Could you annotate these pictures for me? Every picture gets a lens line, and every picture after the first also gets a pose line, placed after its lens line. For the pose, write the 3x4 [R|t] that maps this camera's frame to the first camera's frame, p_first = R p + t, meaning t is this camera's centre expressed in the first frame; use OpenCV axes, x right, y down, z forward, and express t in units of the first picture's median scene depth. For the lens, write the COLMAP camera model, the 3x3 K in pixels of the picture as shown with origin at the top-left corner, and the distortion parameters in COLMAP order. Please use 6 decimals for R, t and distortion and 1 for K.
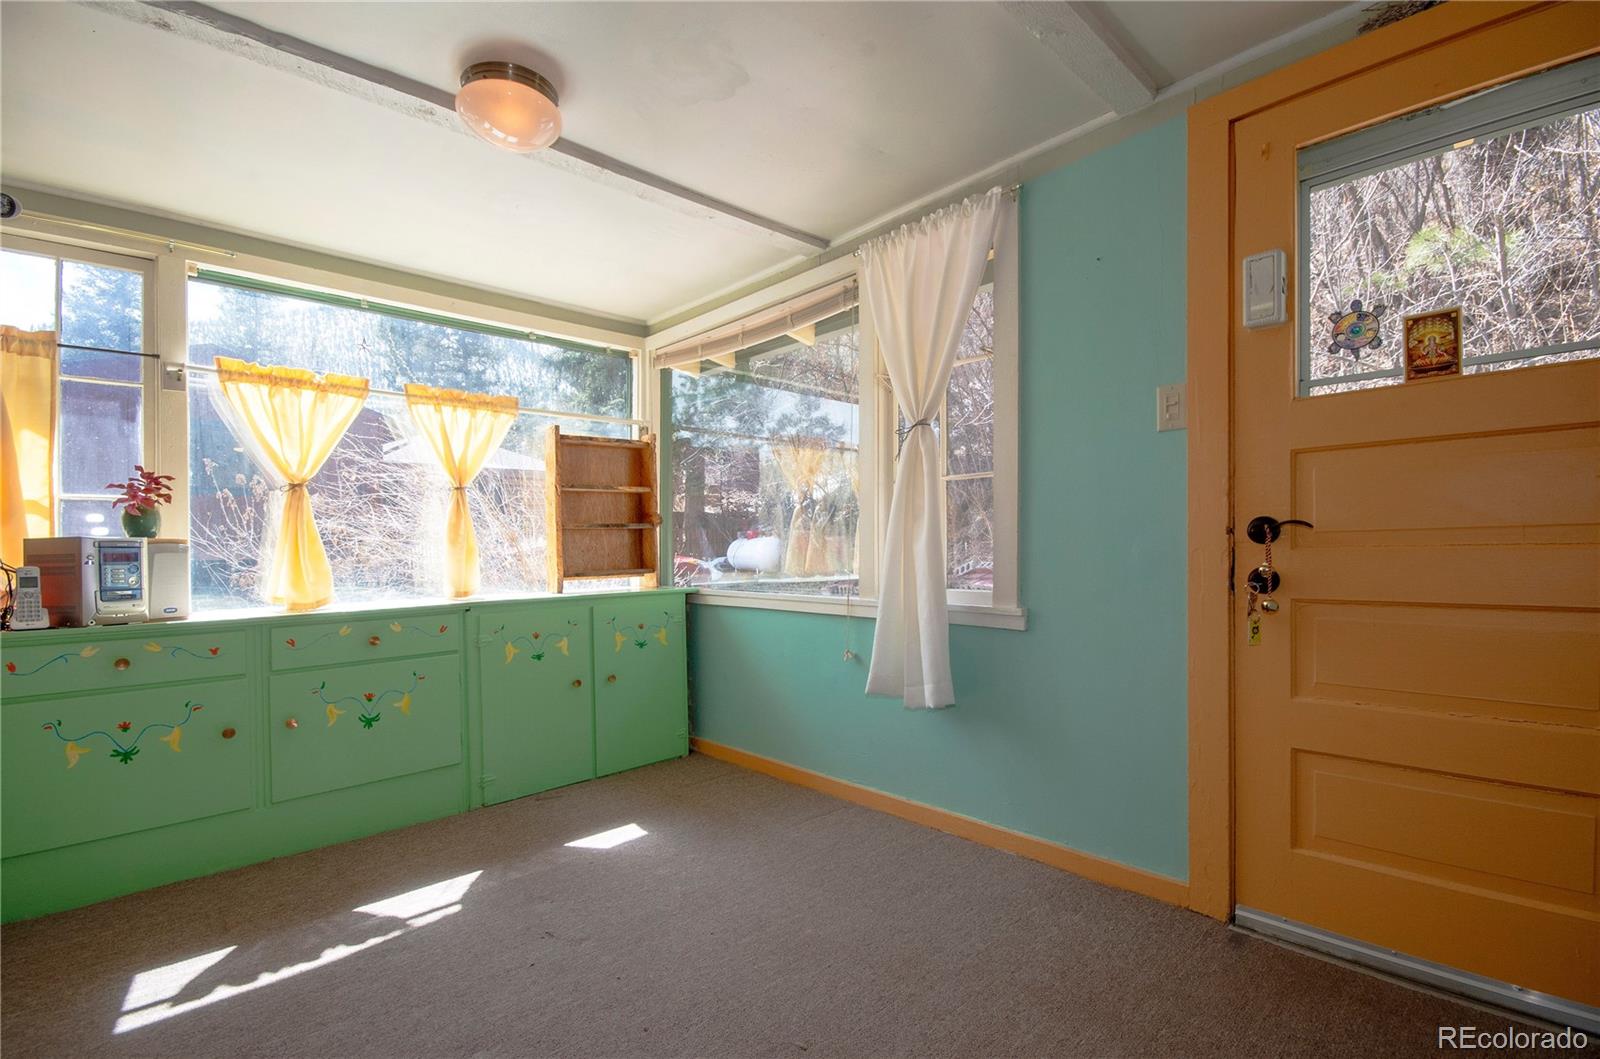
lens RADIAL K [[722.6, 0, 796.9], [0, 722.6, 546.9], [0, 0, 1]] dist [0.001638, 0.000128]
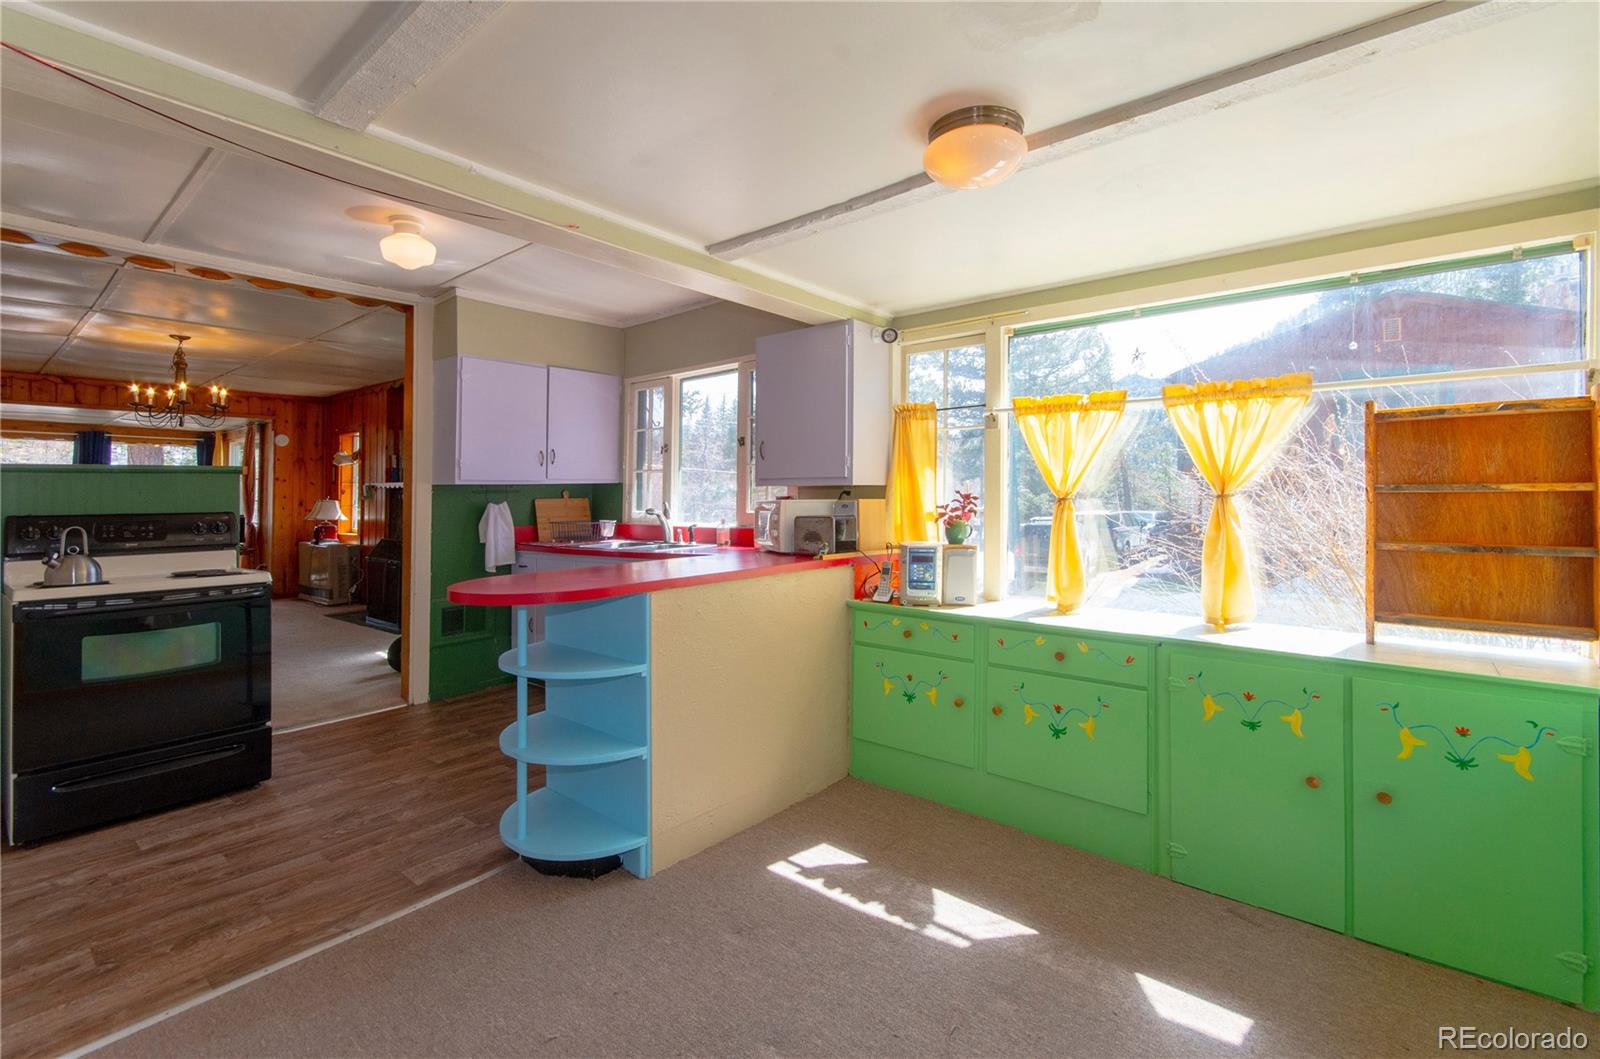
lens RADIAL K [[723.7, 0, 802.8], [0, 723.7, 486.3], [0, 0, 1]] dist [0.018137, 0.000200]
pose [[0.113524, 0.003109, -0.993530, 0.398818], [-0.005459, 0.999982, 0.002506, -0.111853], [0.993520, 0.005140, 0.113539, 0.499333]]
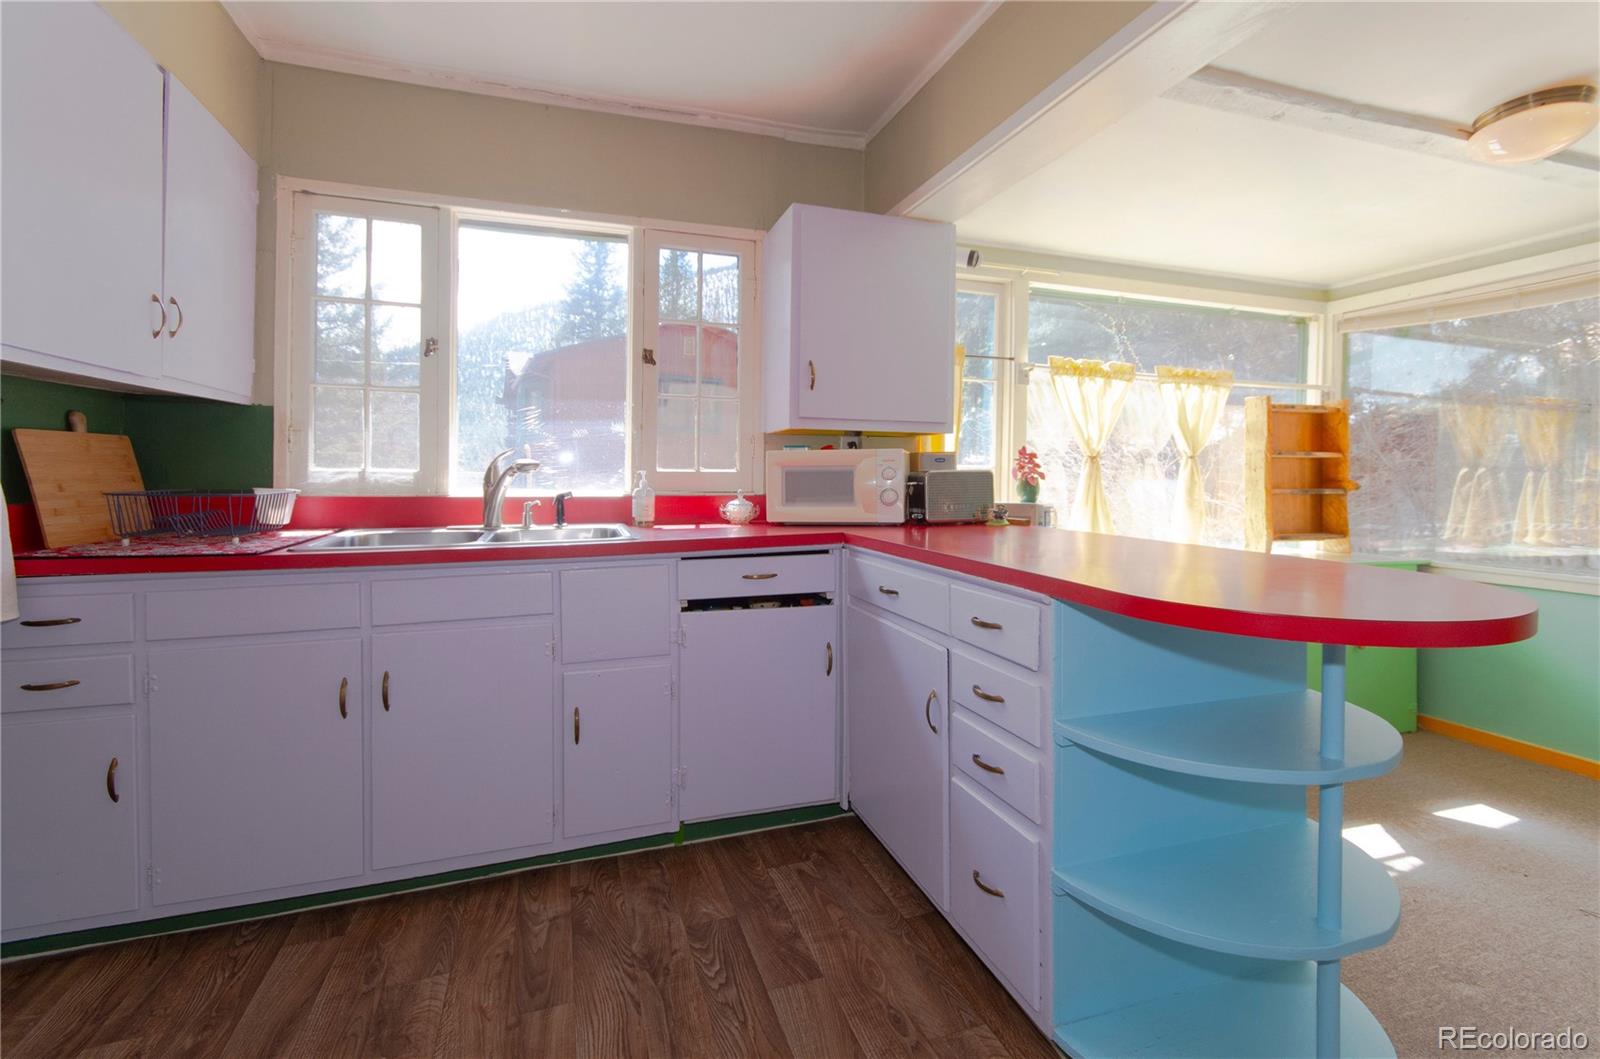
lens RADIAL K [[708.7, 0, 802.0], [0, 708.7, 473.0], [0, 0, 1]] dist [0.001018, 0.000165]
pose [[0.905821, 0.024087, -0.422975, -0.666341], [-0.027916, 0.999606, -0.002860, -0.044707], [0.422740, 0.014399, 0.906137, -0.287708]]
